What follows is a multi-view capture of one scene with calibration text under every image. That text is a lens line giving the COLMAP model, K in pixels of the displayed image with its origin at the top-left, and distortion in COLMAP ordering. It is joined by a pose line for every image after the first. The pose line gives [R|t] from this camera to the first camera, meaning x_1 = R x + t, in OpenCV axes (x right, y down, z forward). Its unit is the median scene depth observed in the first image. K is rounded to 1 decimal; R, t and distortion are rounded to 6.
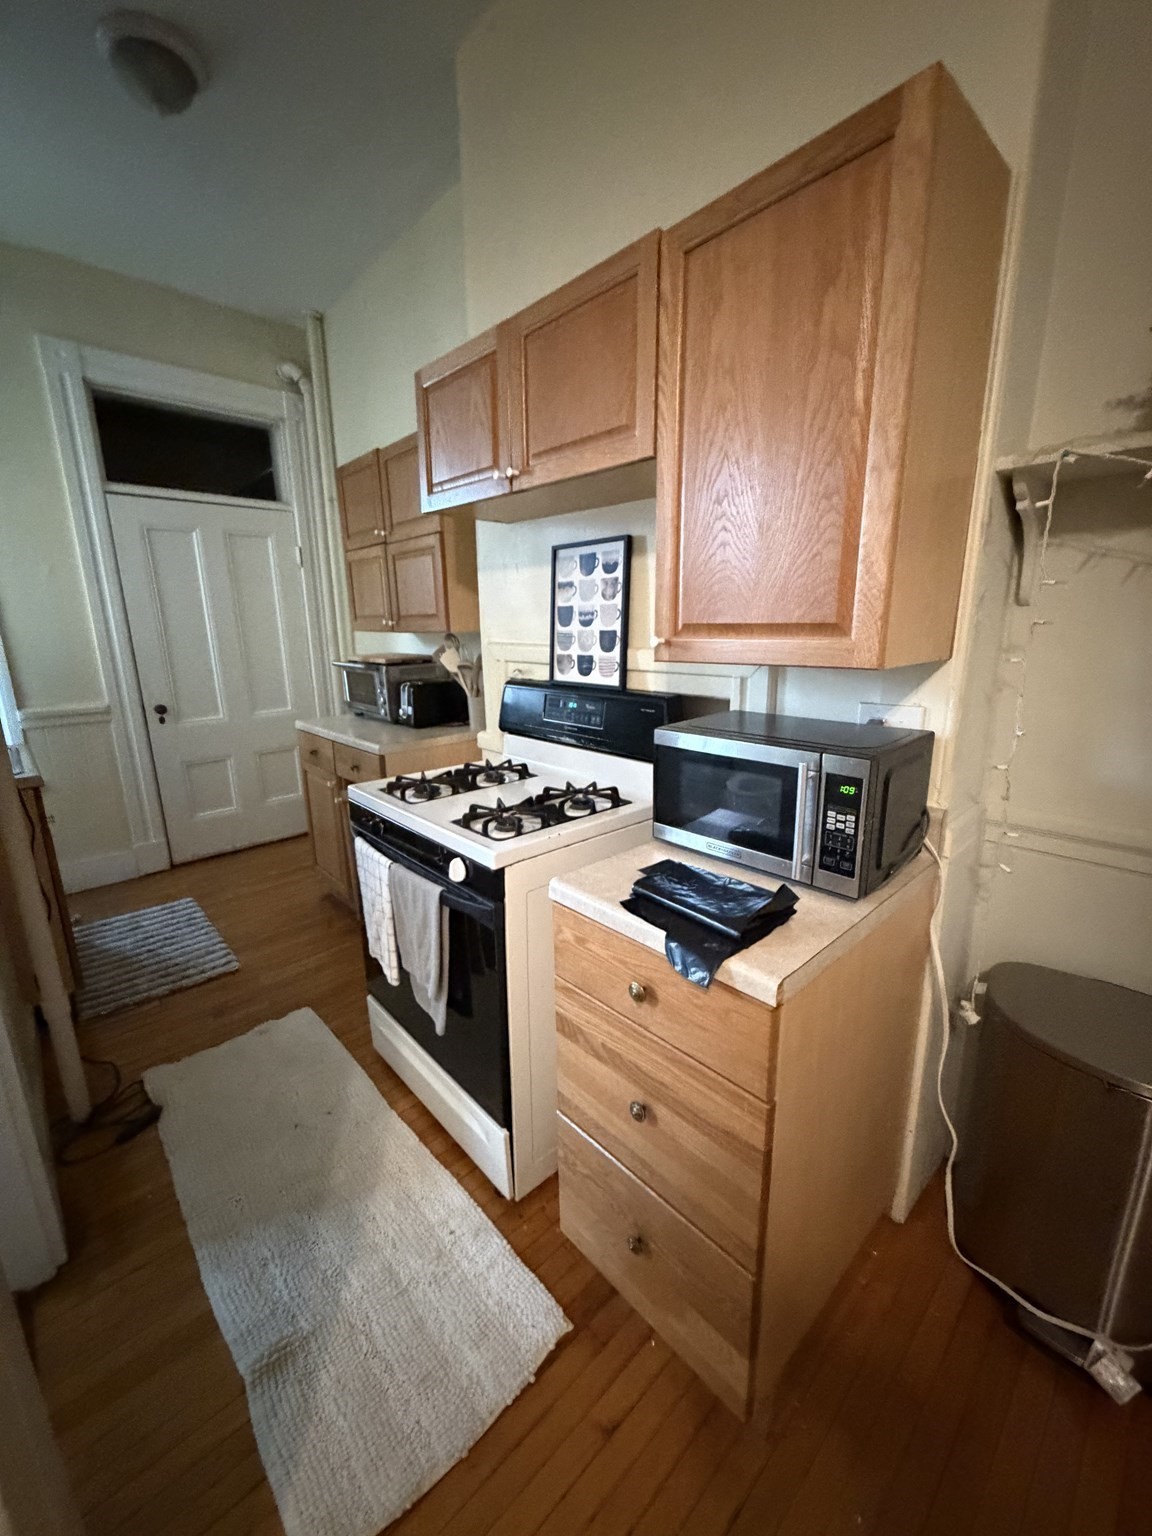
lens RADIAL K [[614.5, 0, 583.2], [0, 614.5, 765.9], [0, 0, 1]] dist [0.000356, 0.000000]
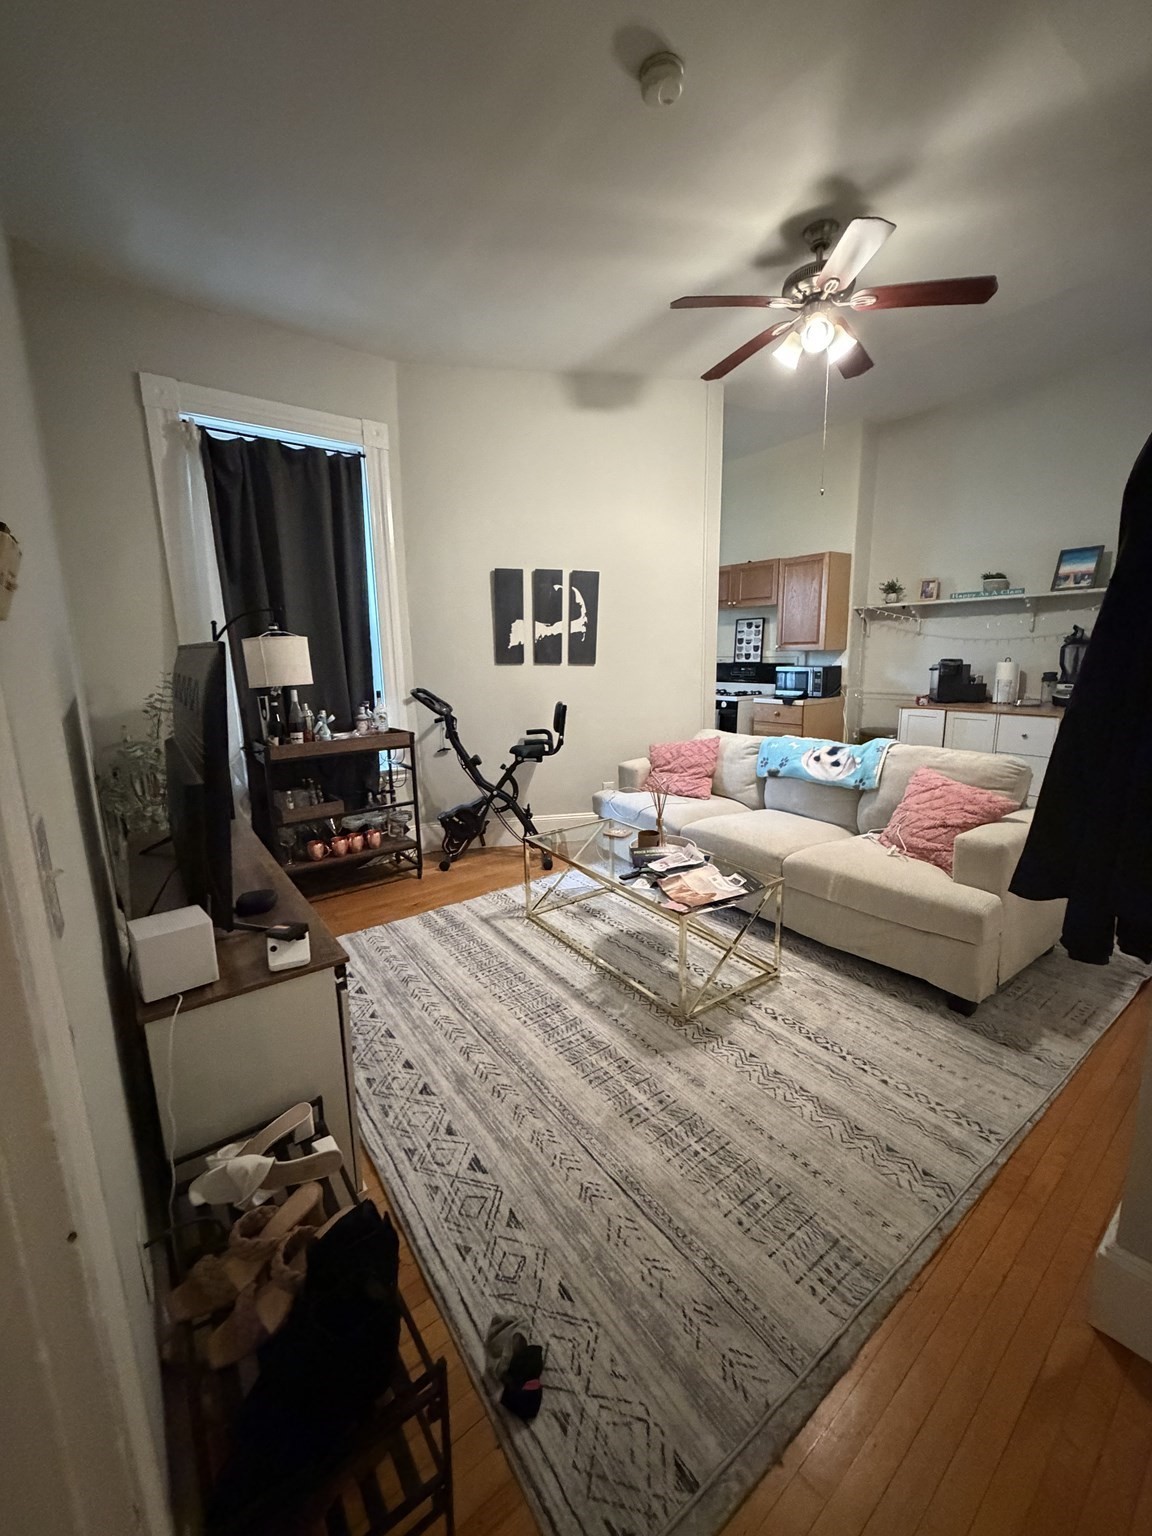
lens RADIAL K [[614.5, 0, 572.8], [0, 614.5, 768.6], [0, 0, 1]] dist [0.000356, 0.000000]
pose [[0.994138, 0.008982, -0.107744, -0.580279], [-0.012912, 0.999274, -0.035840, 0.574640], [0.107344, 0.037022, 0.993532, -2.368893]]
